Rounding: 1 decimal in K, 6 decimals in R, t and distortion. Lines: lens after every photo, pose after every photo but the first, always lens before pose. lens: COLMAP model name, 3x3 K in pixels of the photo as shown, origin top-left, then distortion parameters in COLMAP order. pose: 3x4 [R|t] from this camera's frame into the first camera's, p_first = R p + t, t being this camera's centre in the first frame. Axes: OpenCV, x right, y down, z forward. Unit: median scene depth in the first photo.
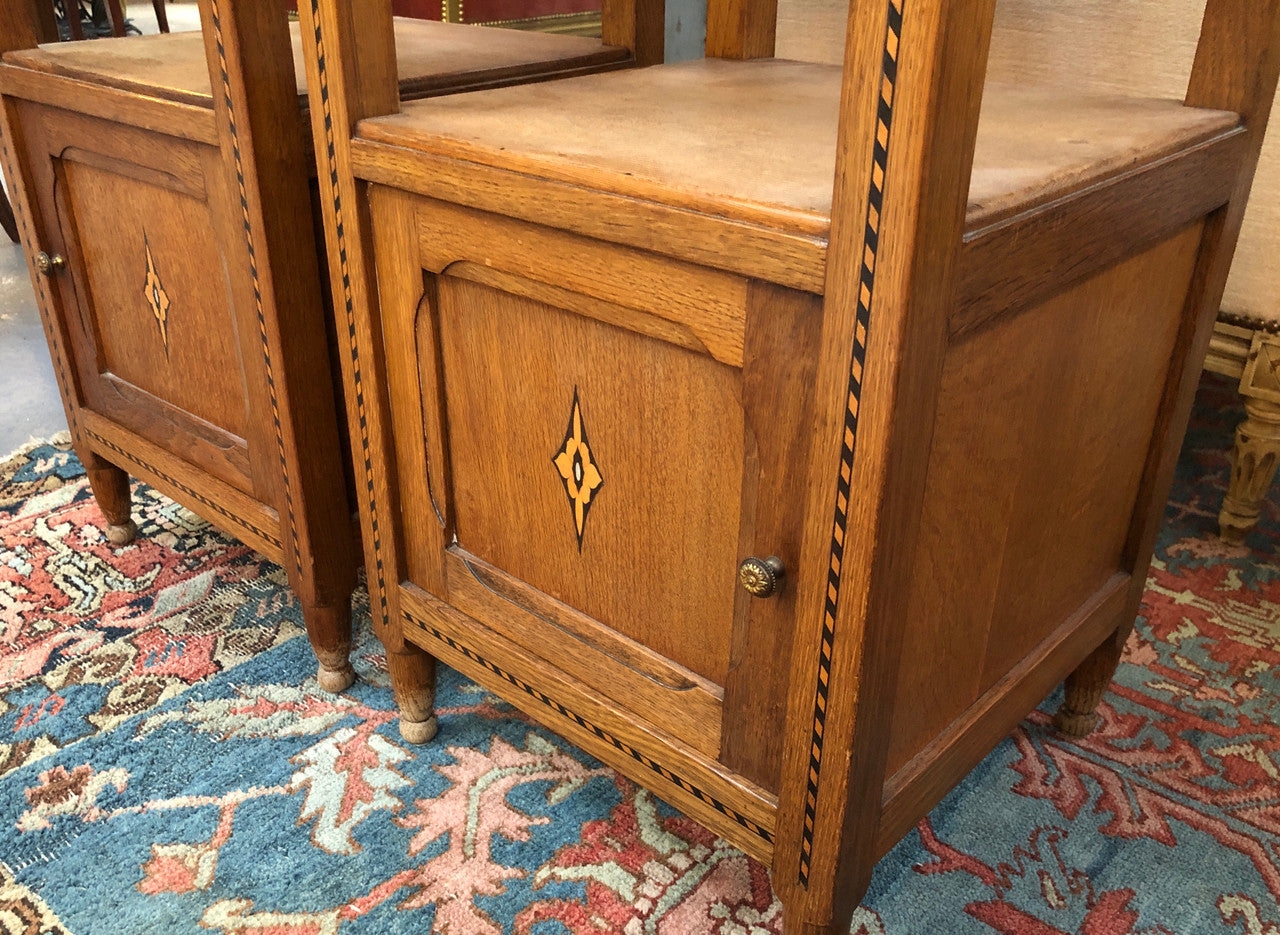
lens RADIAL K [[1121.7, 0, 634.8], [0, 1121.7, 524.3], [0, 0, 1]] dist [0.075362, -0.099918]
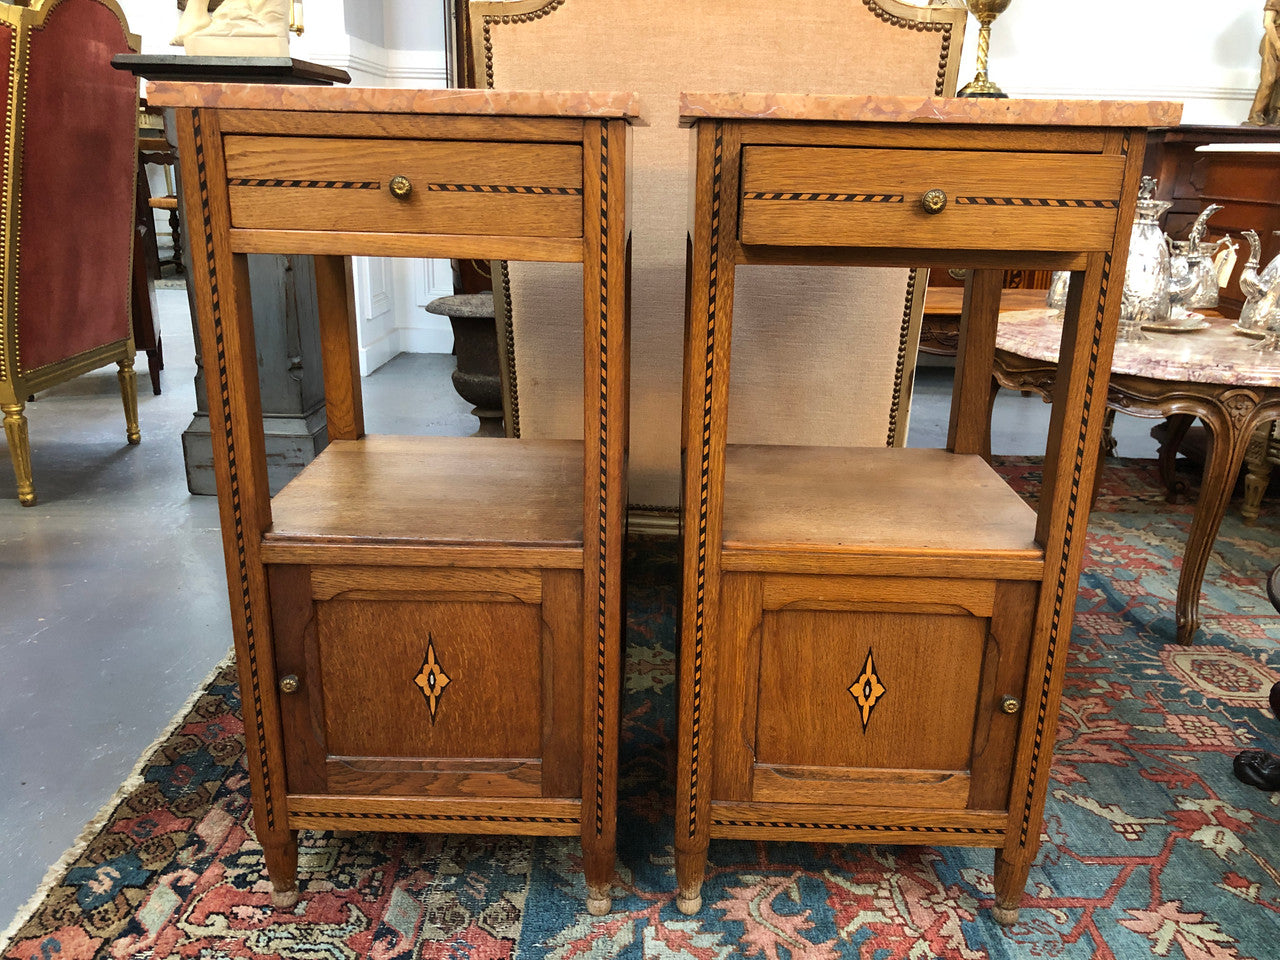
lens RADIAL K [[1034.4, 0, 652.0], [0, 1034.4, 483.8], [0, 0, 1]] dist [0.001768, 0.021369]
pose [[0.750022, -0.193495, 0.632476, -1.237967], [0.301265, 0.951237, -0.066241, -0.339234], [-0.588817, 0.240225, 0.771742, -0.197778]]
